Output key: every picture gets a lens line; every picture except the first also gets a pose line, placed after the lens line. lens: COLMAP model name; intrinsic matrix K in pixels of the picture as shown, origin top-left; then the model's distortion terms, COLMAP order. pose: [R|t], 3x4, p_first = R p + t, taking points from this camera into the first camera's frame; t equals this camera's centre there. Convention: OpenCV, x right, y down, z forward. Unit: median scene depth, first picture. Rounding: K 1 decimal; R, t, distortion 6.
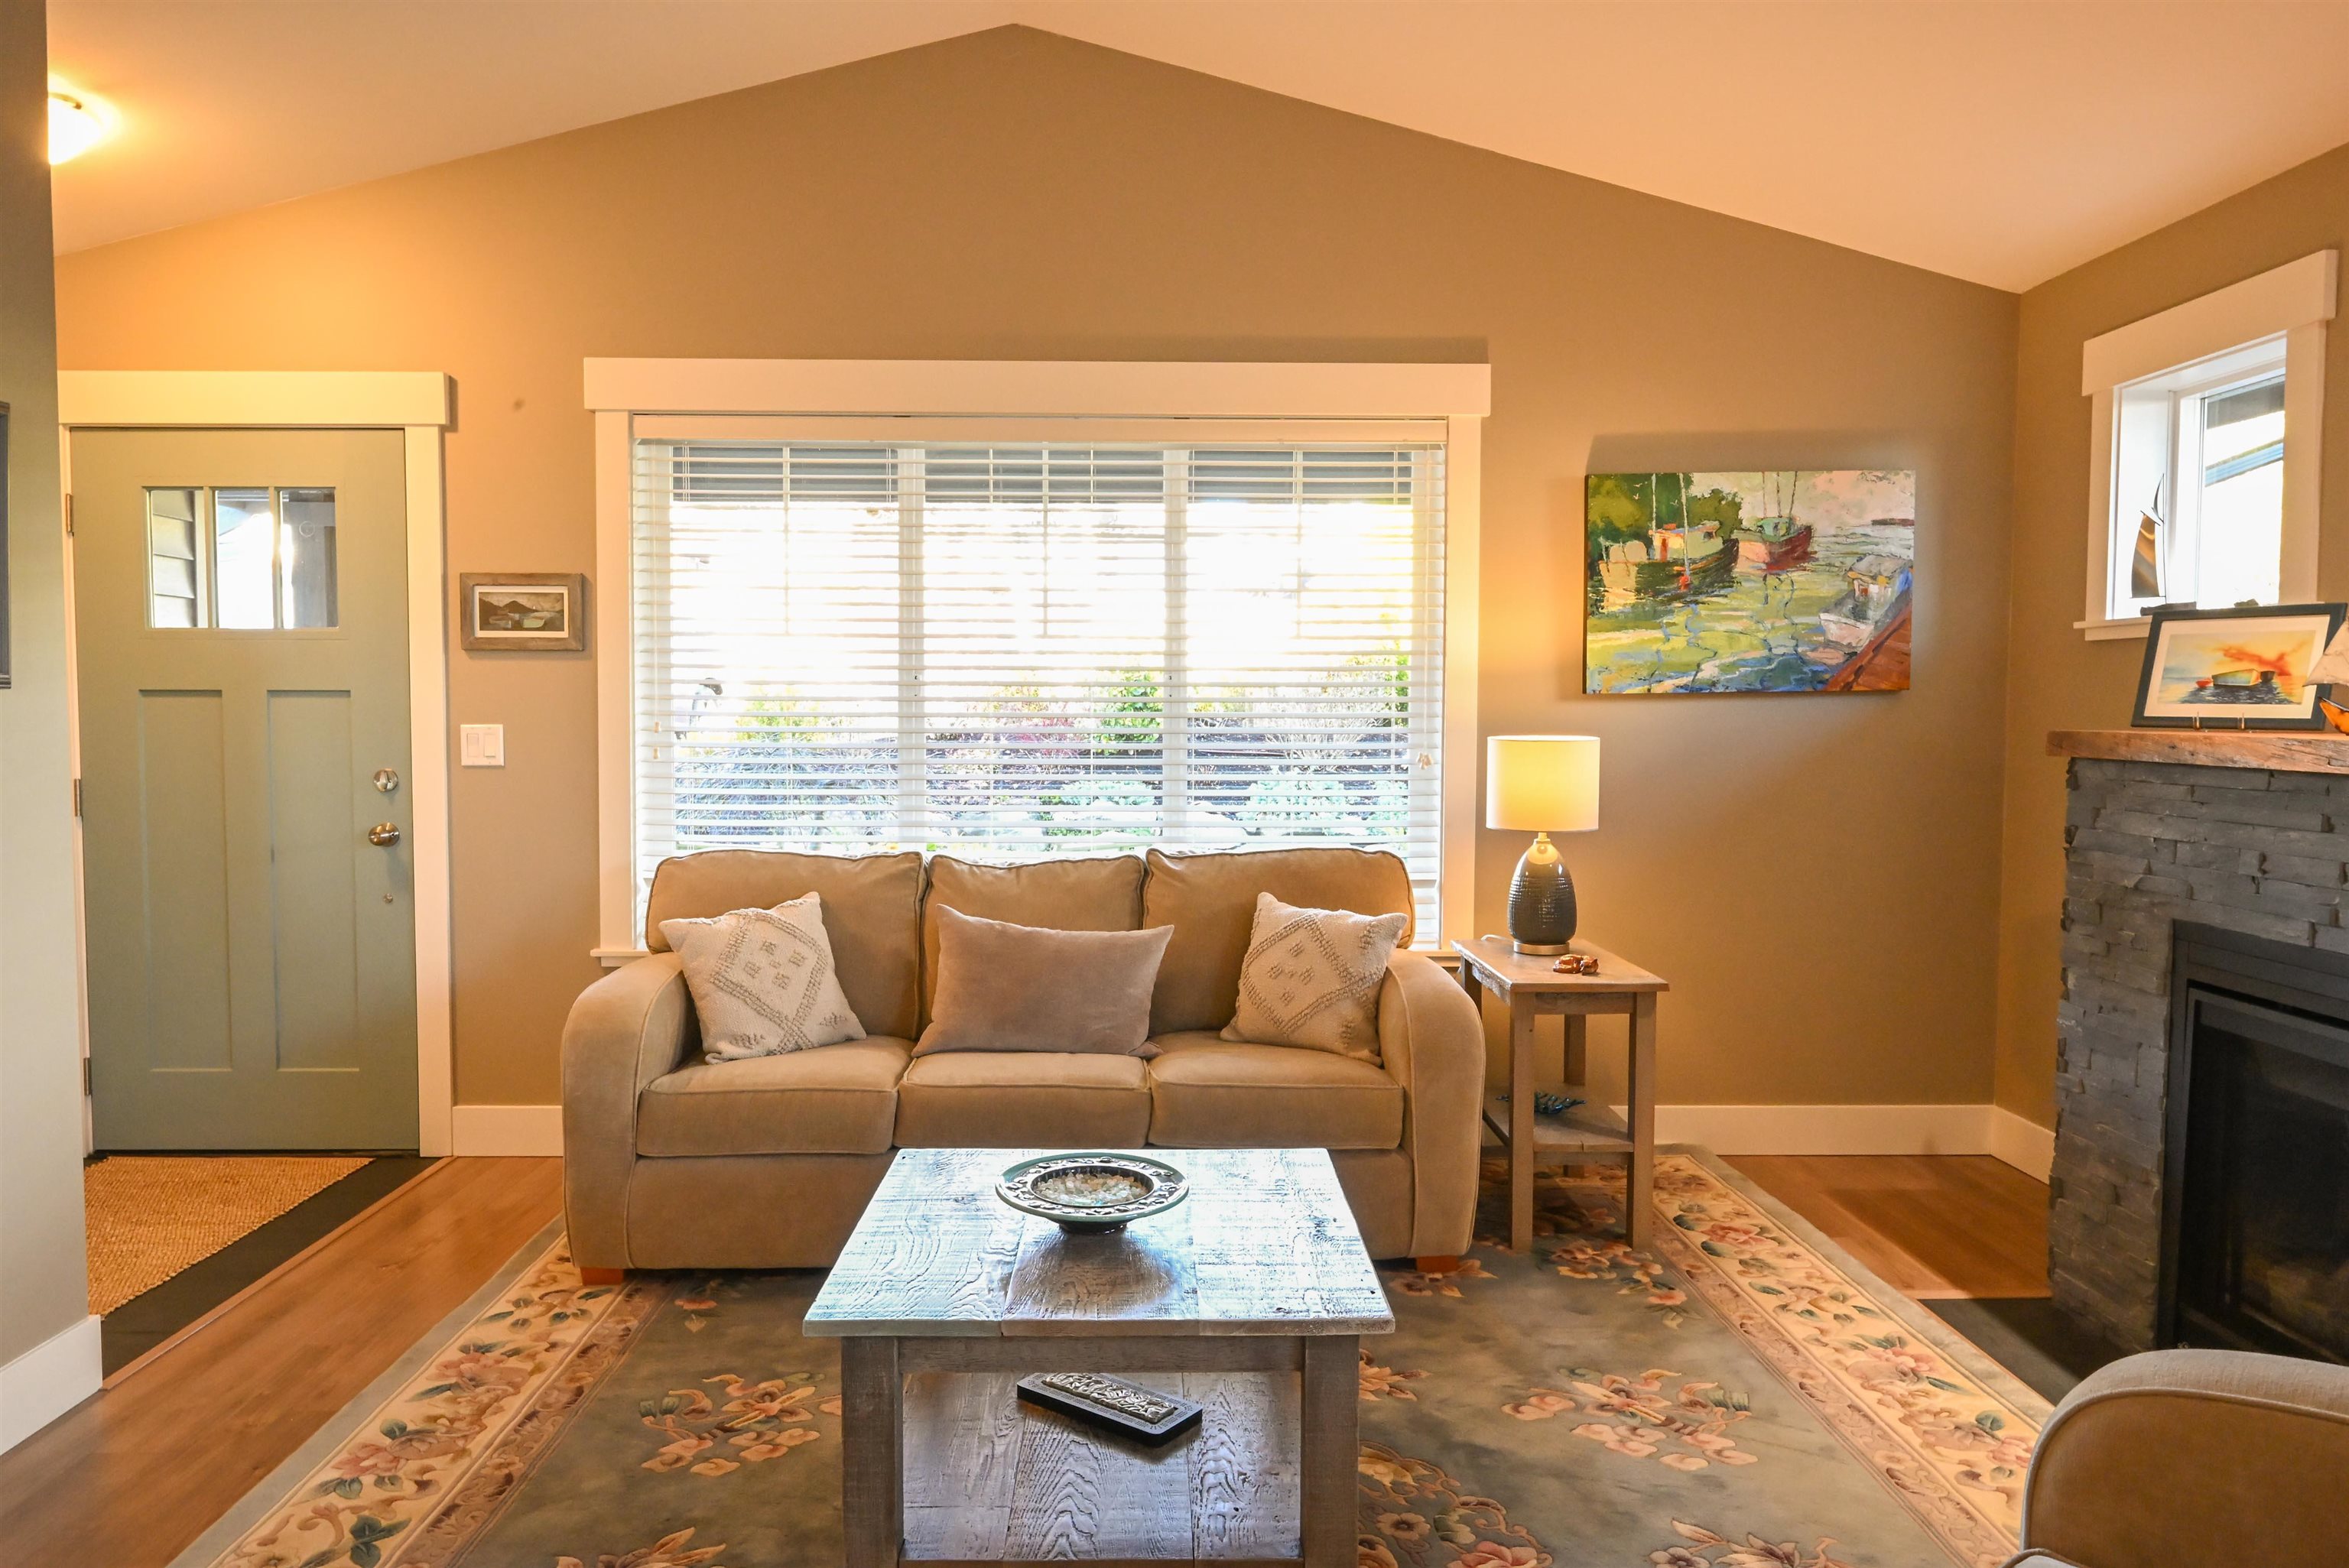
lens RADIAL K [[1560.0, 0, 1178.7], [0, 1560.0, 788.8], [0, 0, 1]] dist [0.002166, -0.006888]
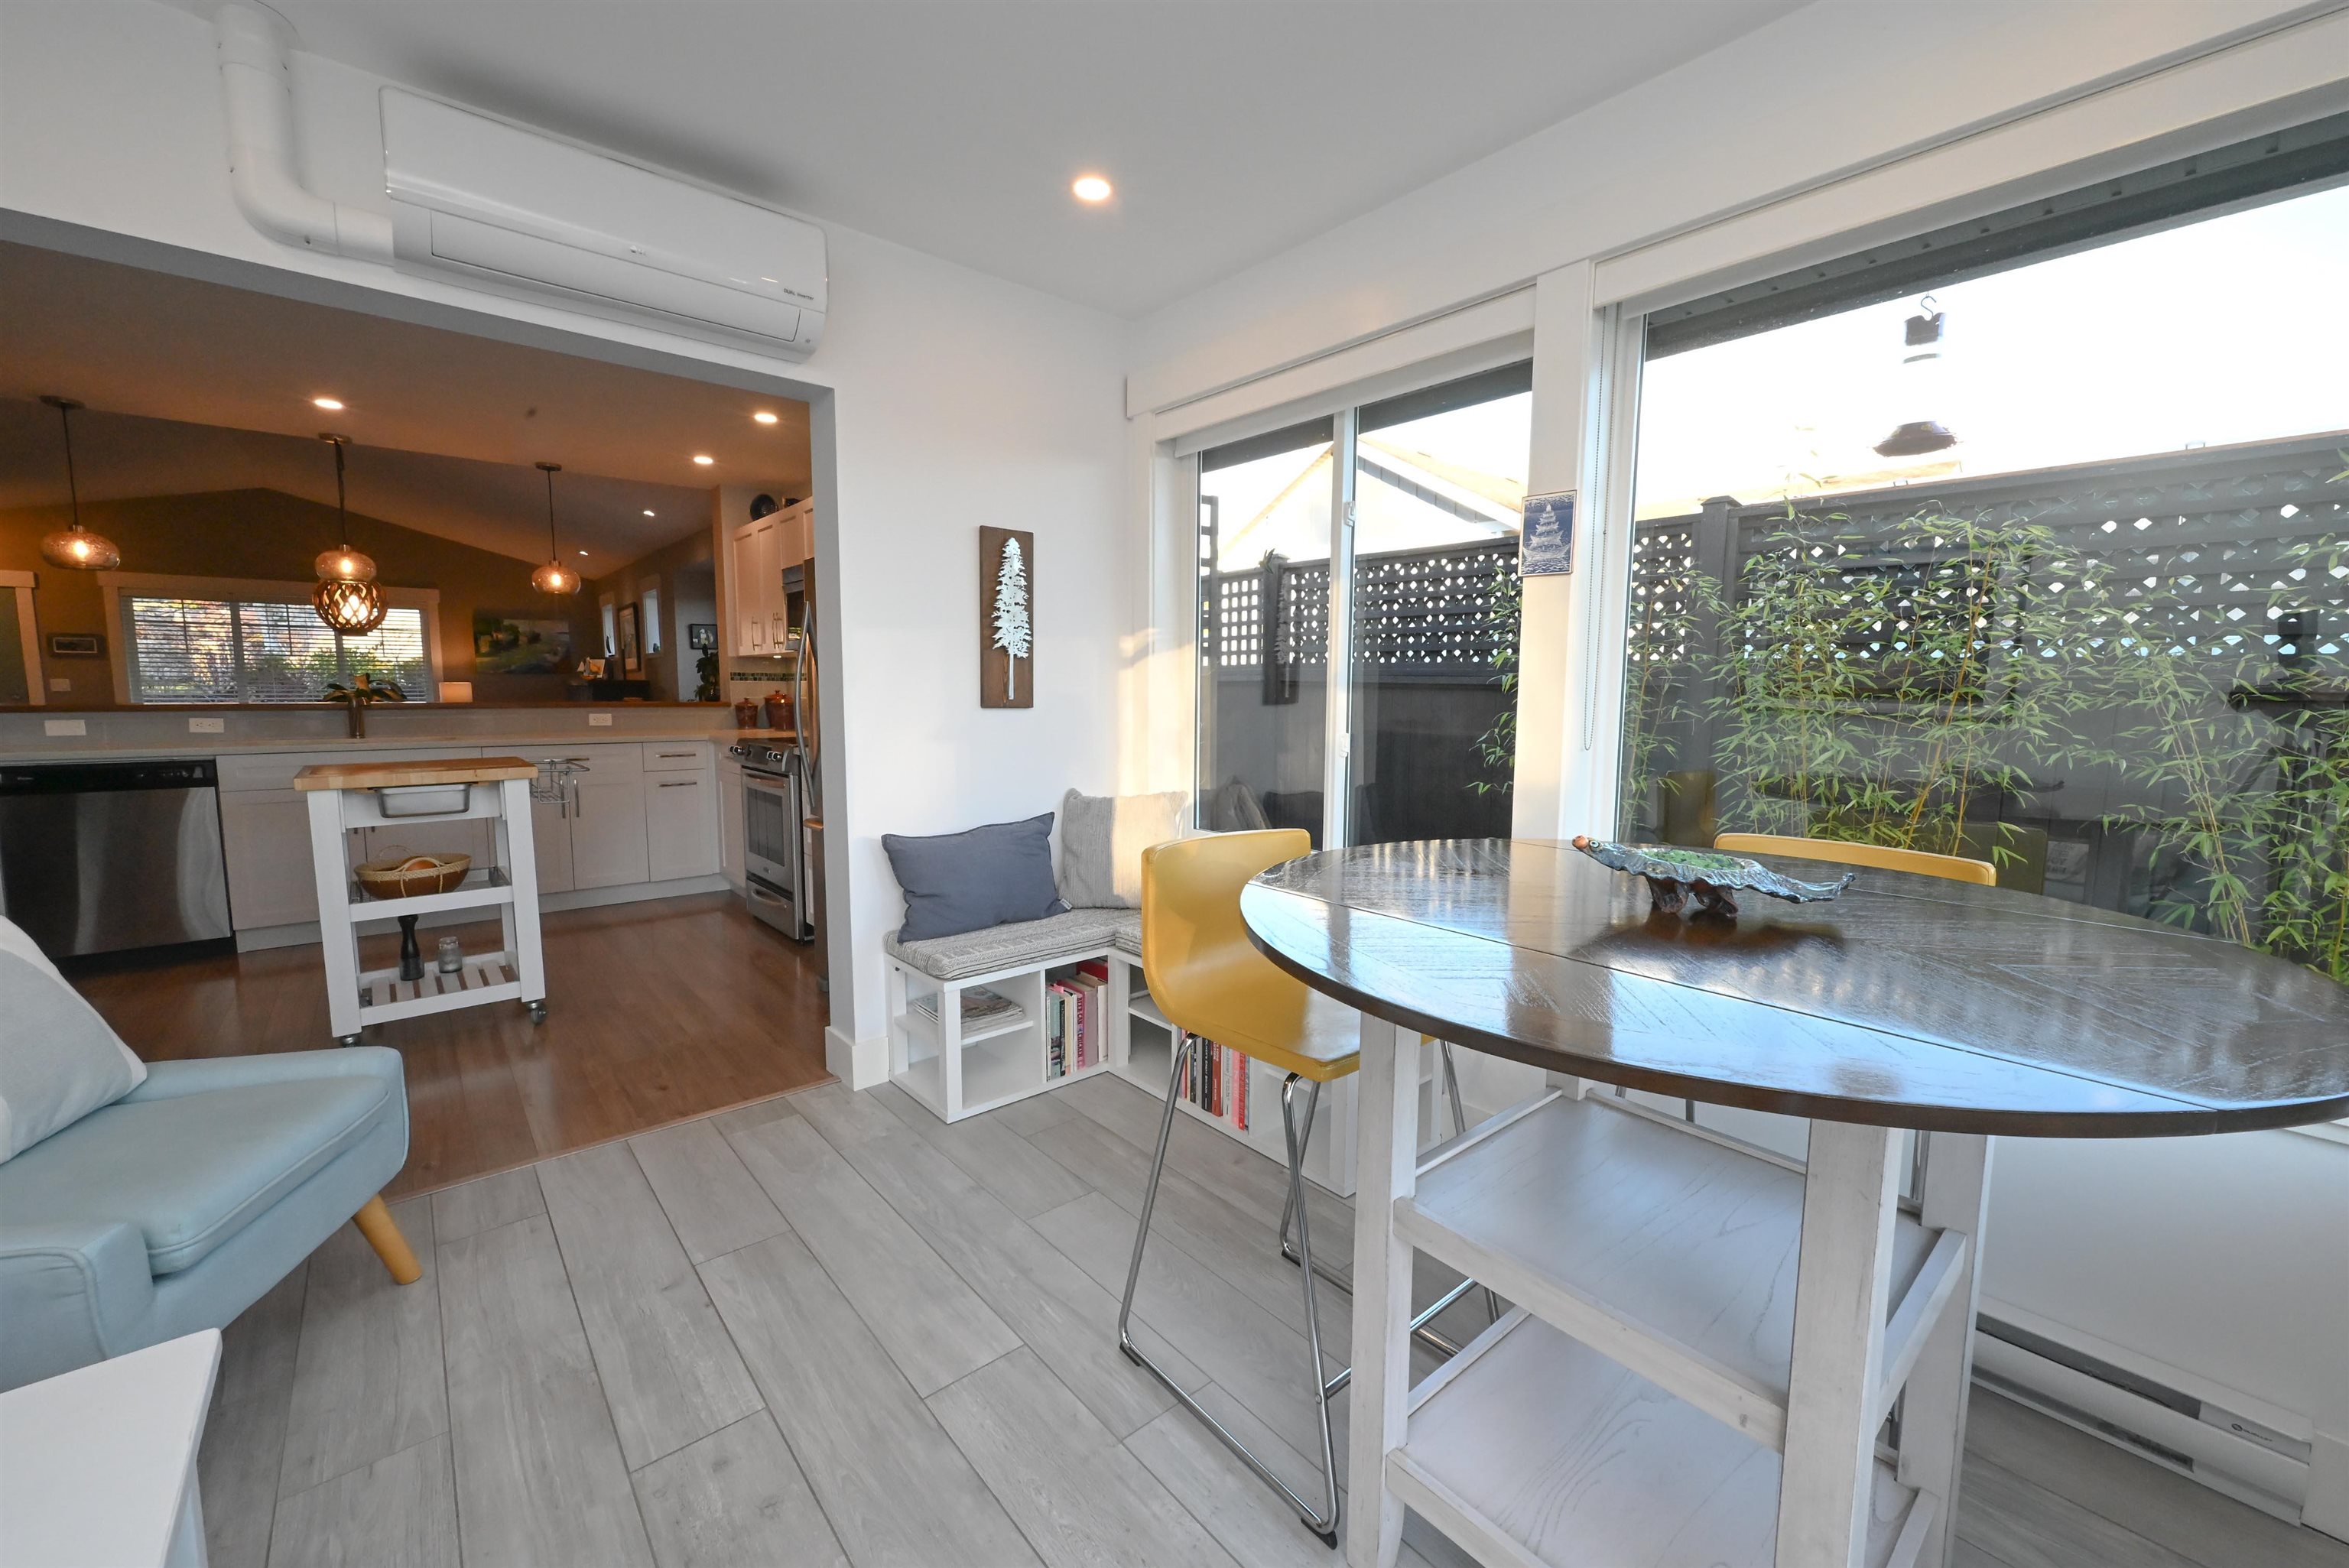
lens RADIAL K [[919.3, 0, 1180.8], [0, 919.3, 782.8], [0, 0, 1]] dist [-0.002014, 0.000897]
pose [[0.772346, -0.067339, 0.631623, 0.148486], [0.034096, 0.997326, 0.064636, 0.135089], [-0.634287, -0.028385, 0.772577, -2.046315]]
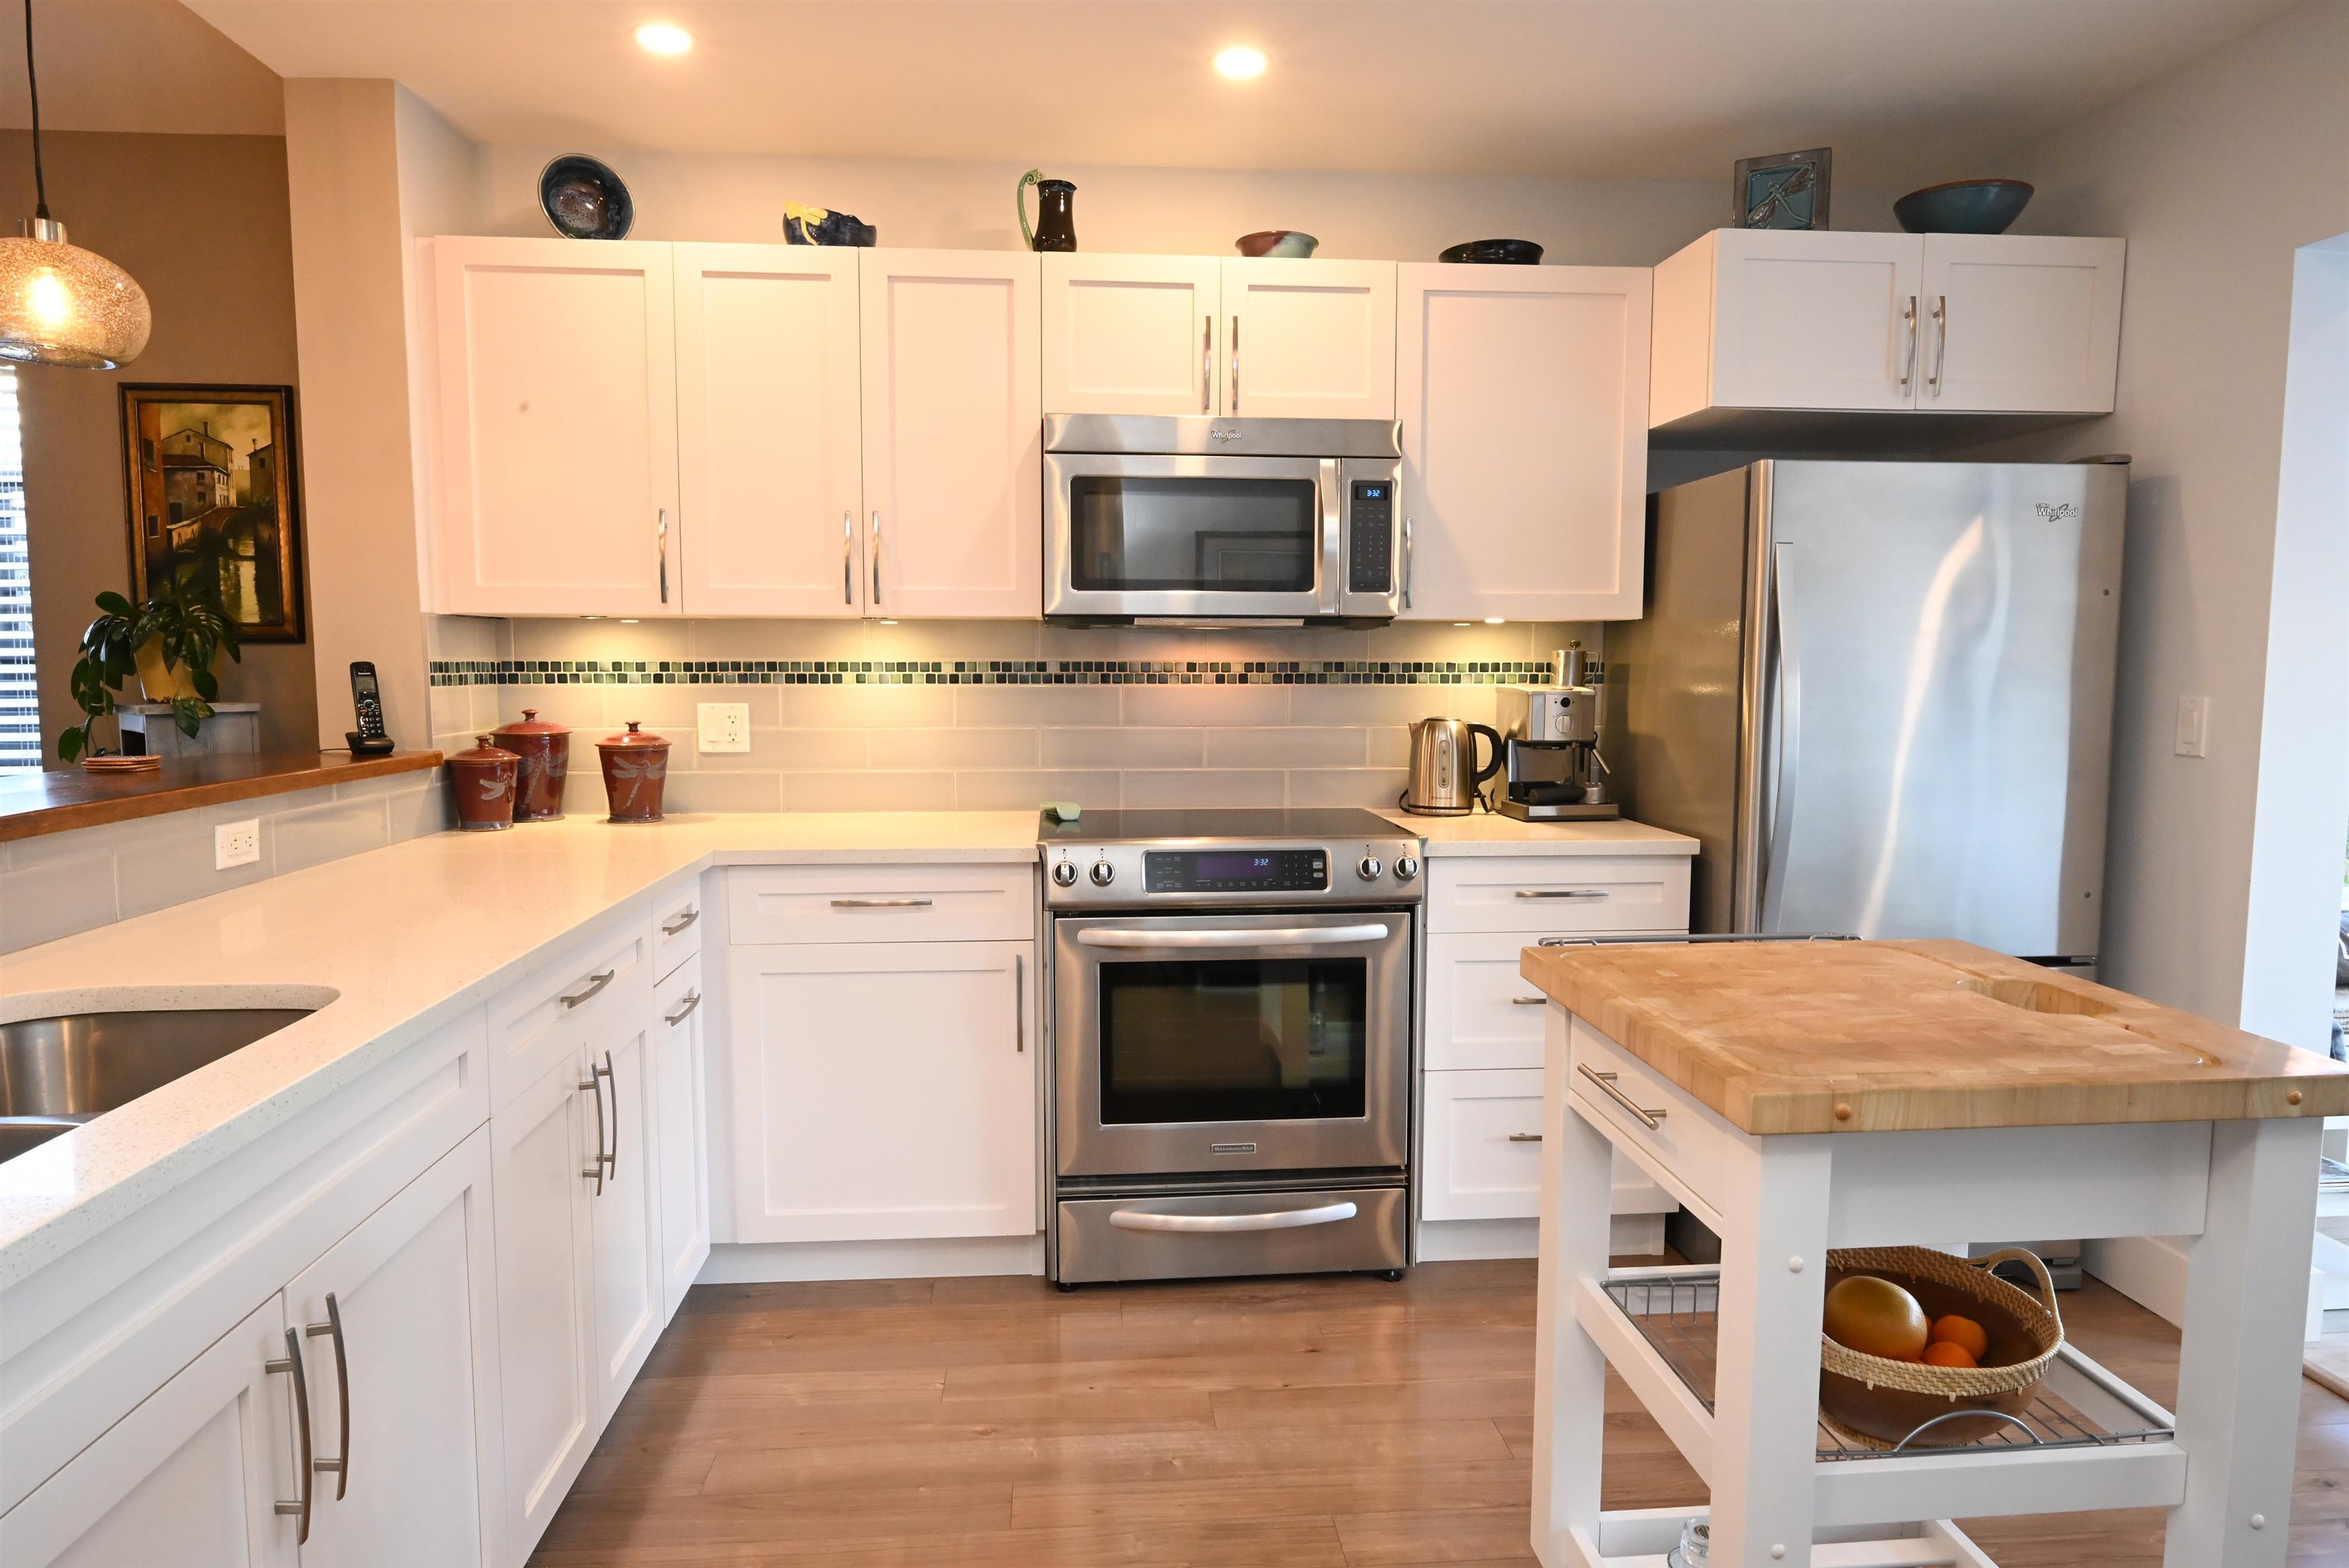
lens RADIAL K [[1397.5, 0, 1179.8], [0, 1397.5, 790.3], [0, 0, 1]] dist [-0.017870, 0.000839]
pose [[-0.065574, -0.101619, 0.992660, -0.196140], [0.051321, 0.993141, 0.105058, 0.047449], [-0.996527, 0.057834, -0.059909, -0.895239]]
